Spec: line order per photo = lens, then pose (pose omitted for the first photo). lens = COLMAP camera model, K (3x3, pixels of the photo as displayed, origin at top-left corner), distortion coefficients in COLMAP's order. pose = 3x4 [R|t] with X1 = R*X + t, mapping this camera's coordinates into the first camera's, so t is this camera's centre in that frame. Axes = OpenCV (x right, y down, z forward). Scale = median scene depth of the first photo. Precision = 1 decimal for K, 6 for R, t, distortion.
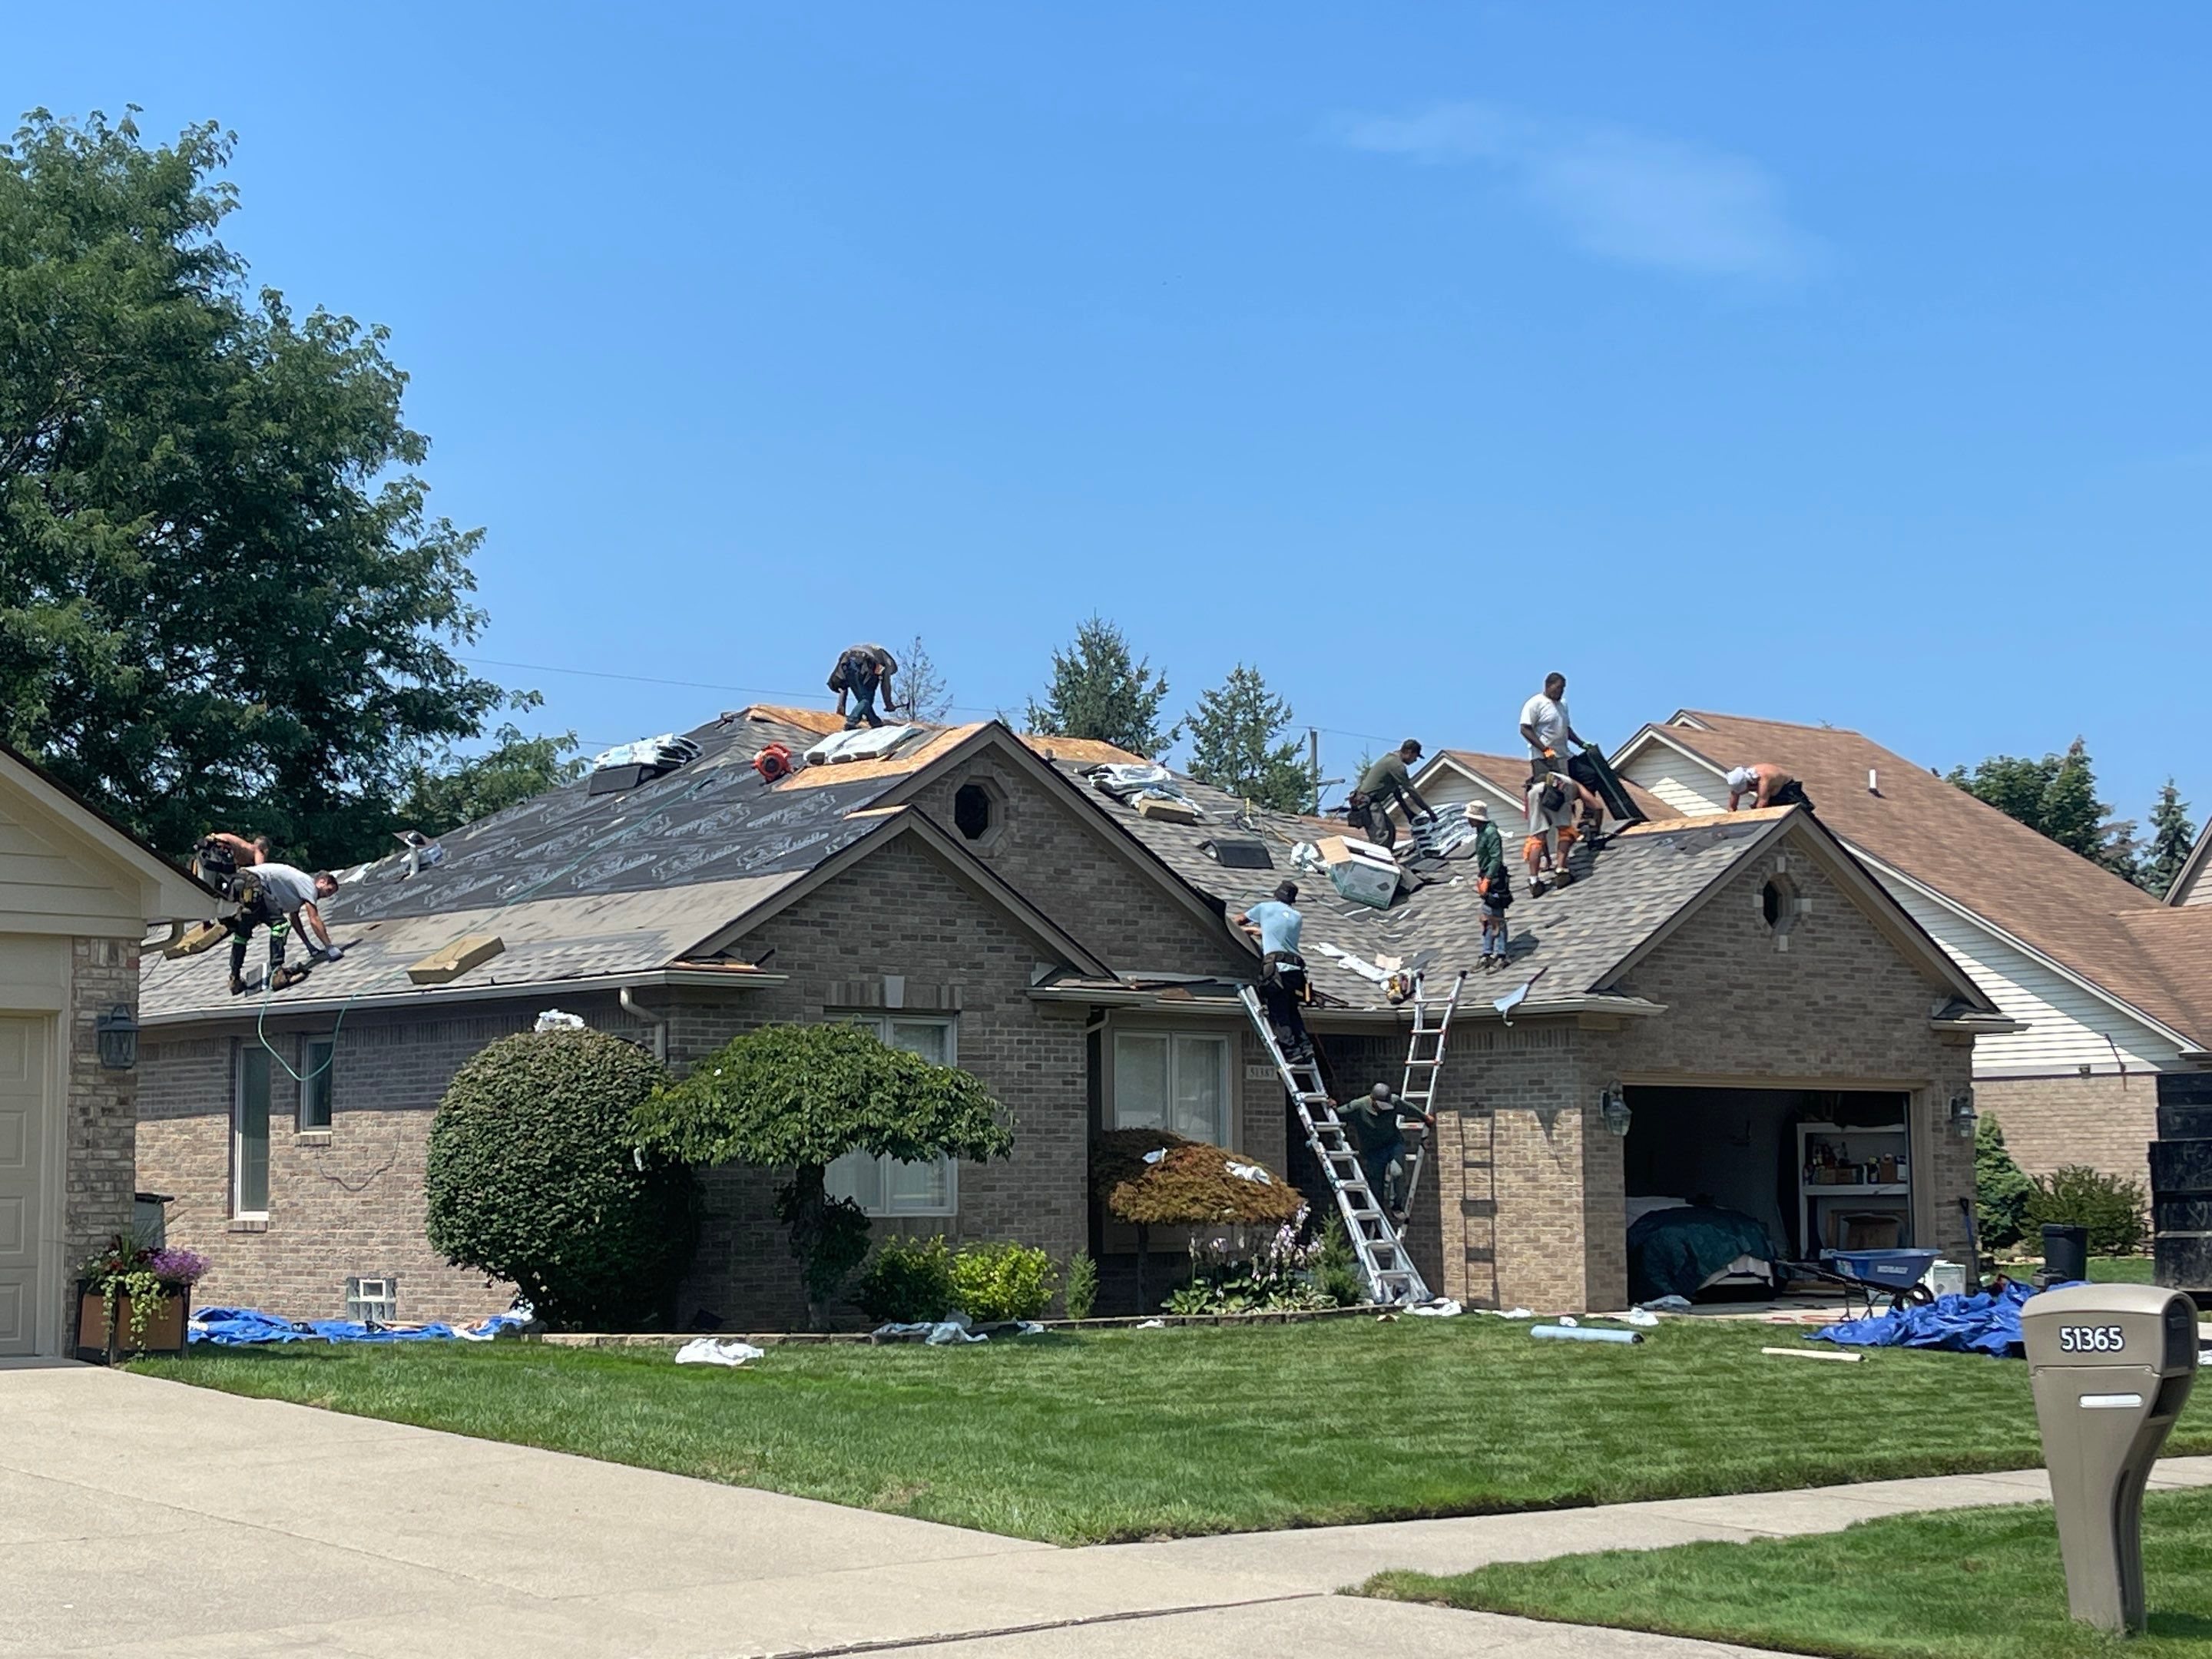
lens RADIAL K [[3621.2, 0, 1111.4], [0, 3621.2, 905.7], [0, 0, 1]] dist [0.150676, -0.052278]
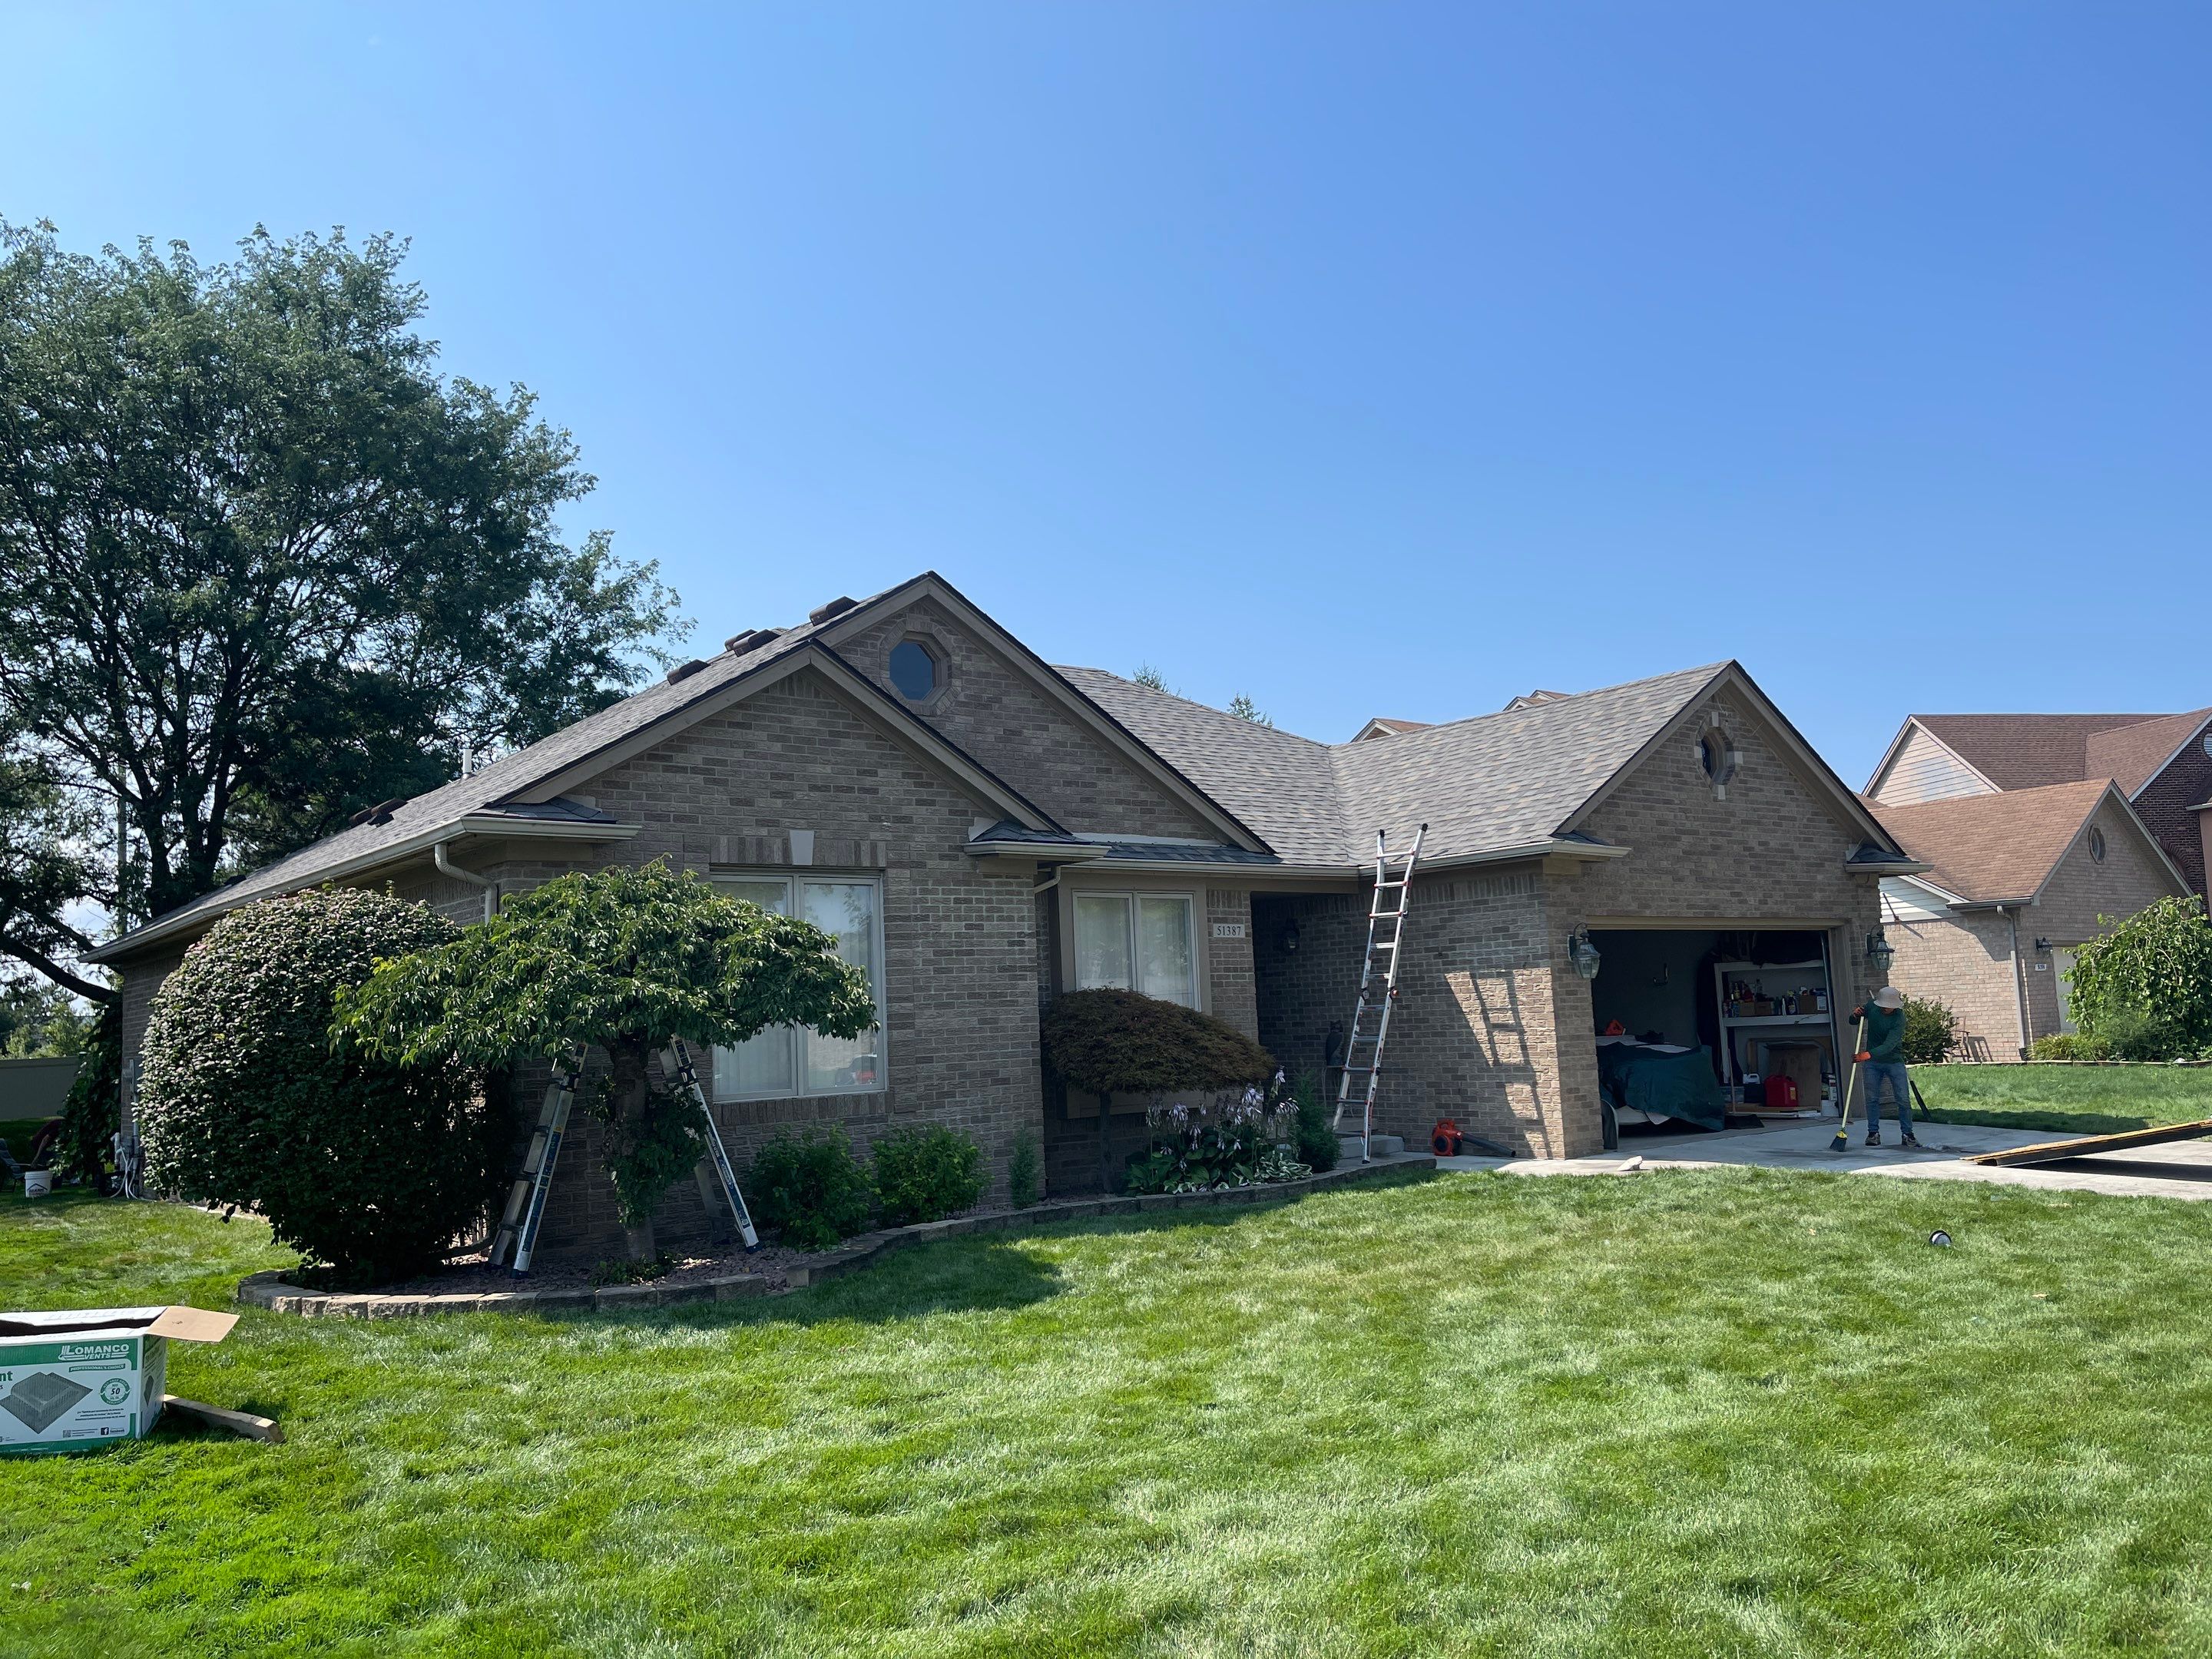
lens RADIAL K [[1708.7, 0, 1097.9], [0, 1708.7, 867.7], [0, 0, 1]] dist [0.091560, -0.137321]
pose [[0.997177, -0.042987, -0.061558, 0.036822], [0.042142, 0.999000, -0.014960, 0.035616], [0.062139, 0.012324, 0.997991, 0.539473]]
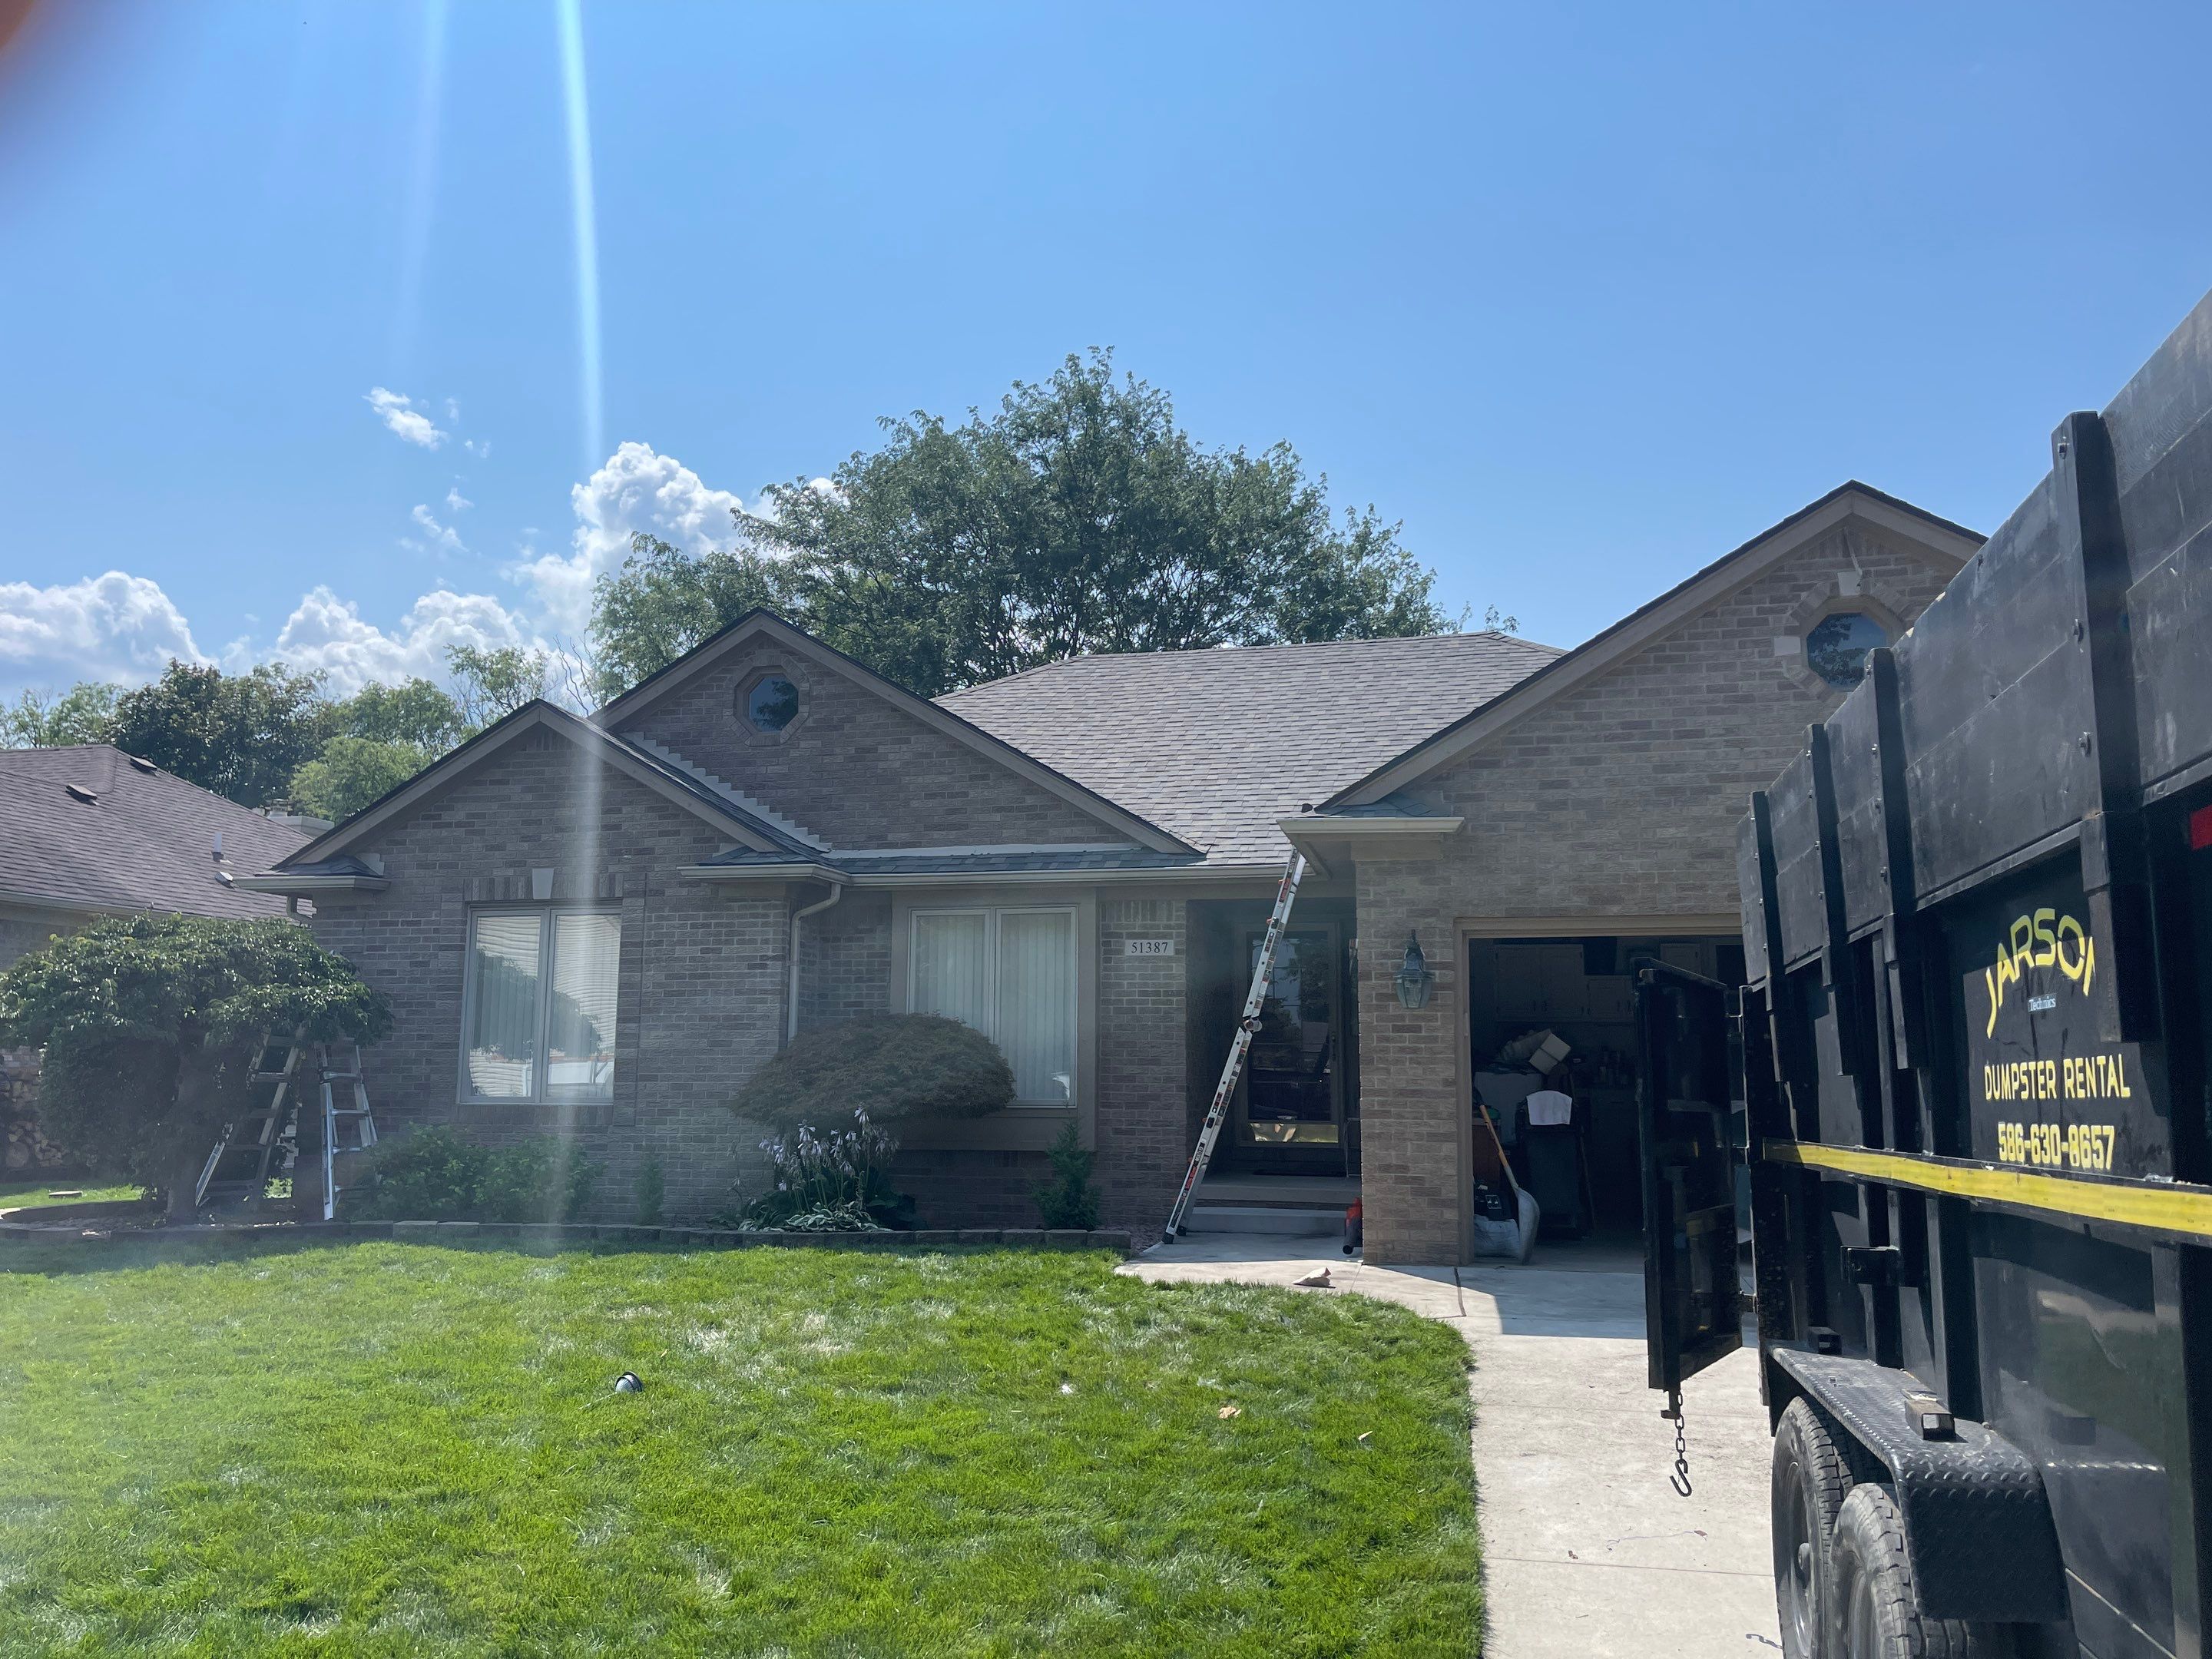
lens RADIAL K [[1625.2, 0, 1111.8], [0, 1625.2, 874.8], [0, 0, 1]] dist [0.000283, -0.000906]
pose [[0.580233, -0.091355, -0.809311, 0.374923], [0.059134, 0.995792, -0.070009, 0.058369], [0.812301, -0.007236, 0.583193, 0.803839]]
